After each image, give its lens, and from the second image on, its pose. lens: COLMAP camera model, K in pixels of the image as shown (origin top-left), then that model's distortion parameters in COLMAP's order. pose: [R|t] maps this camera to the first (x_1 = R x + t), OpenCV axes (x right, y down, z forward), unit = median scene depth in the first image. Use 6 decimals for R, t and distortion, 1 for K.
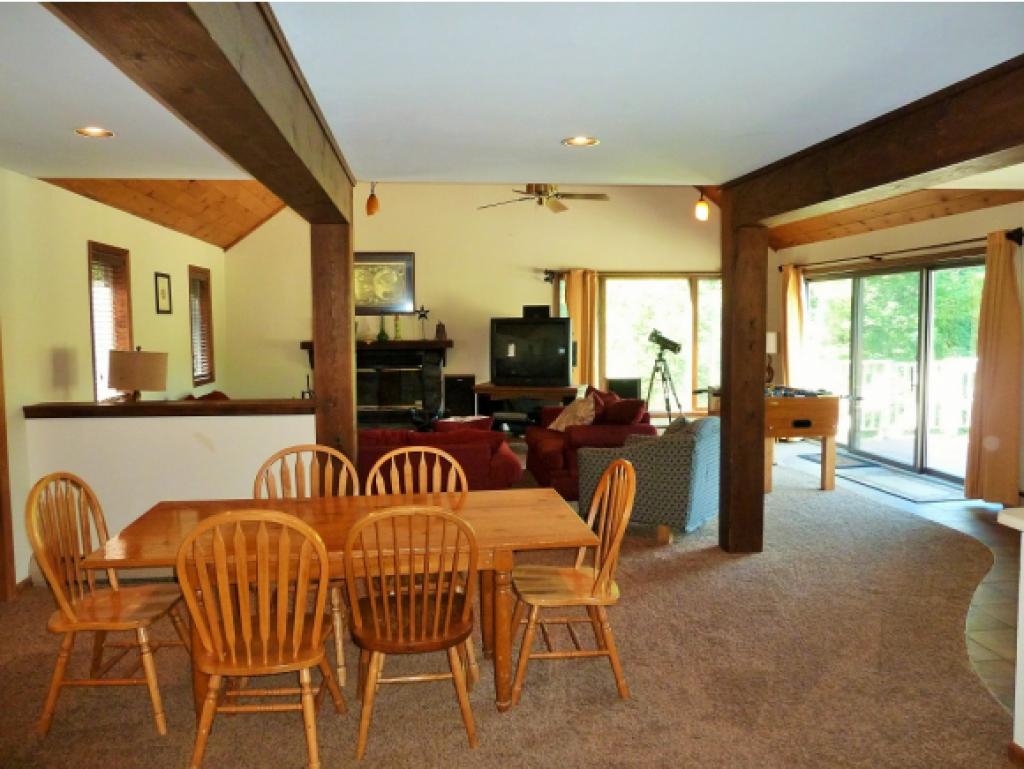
lens RADIAL K [[760.8, 0, 500.2], [0, 760.8, 383.7], [0, 0, 1]] dist [-0.003964, -0.004085]
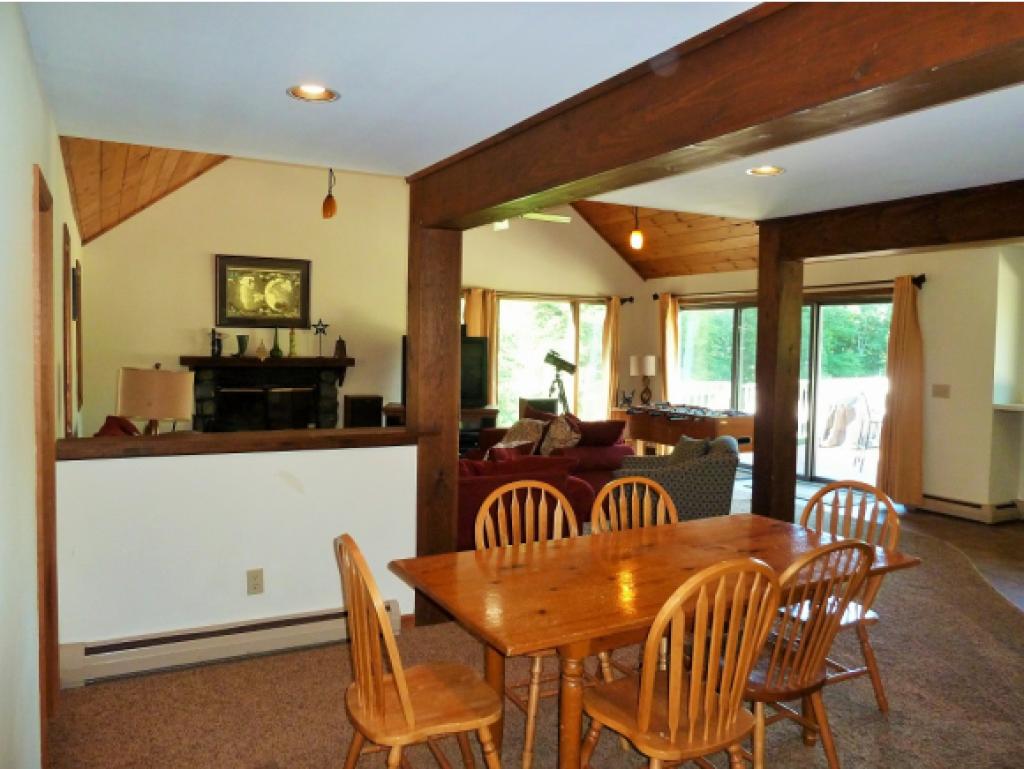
lens RADIAL K [[760.8, 0, 500.2], [0, 760.8, 383.7], [0, 0, 1]] dist [-0.003964, -0.004085]
pose [[0.933348, 0.004120, 0.358949, -0.228810], [0.004060, 0.999749, -0.022032, -0.004917], [-0.358949, 0.022021, 0.933097, 0.075038]]
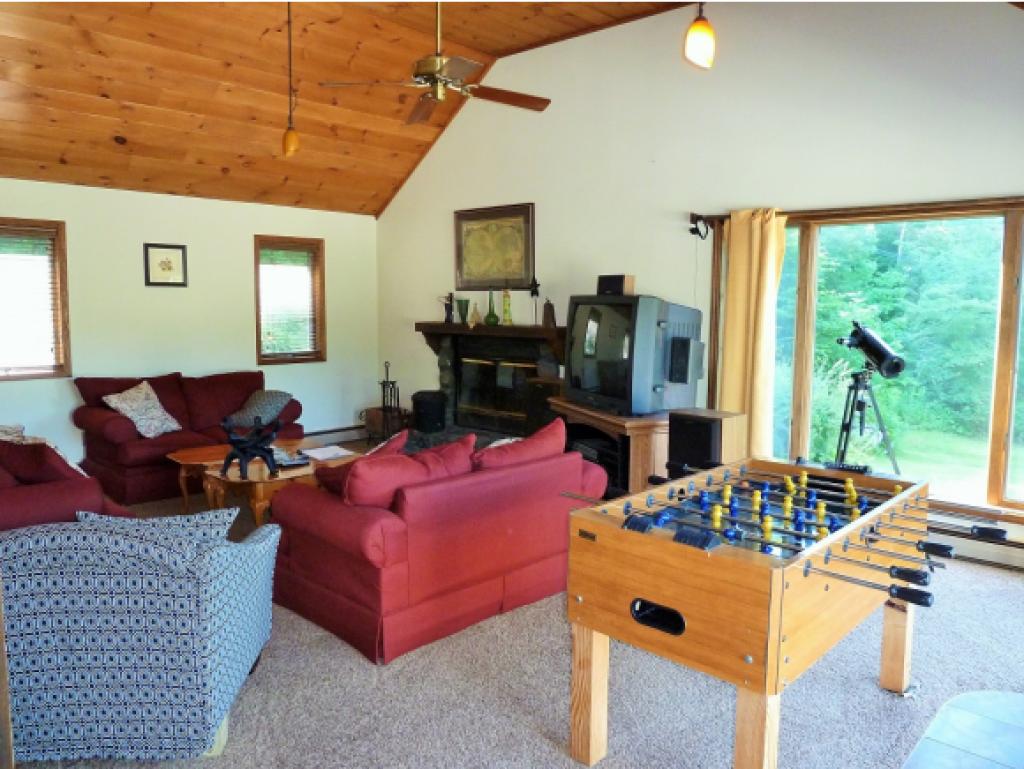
lens RADIAL K [[762.4, 0, 512.0], [0, 762.4, 384.5], [0, 0, 1]] dist [-0.038013, -0.002336]
pose [[0.651942, 0.093653, -0.752463, 0.430103], [-0.078805, 0.995338, 0.055604, -0.041157], [0.754162, 0.023047, 0.656284, 0.522825]]
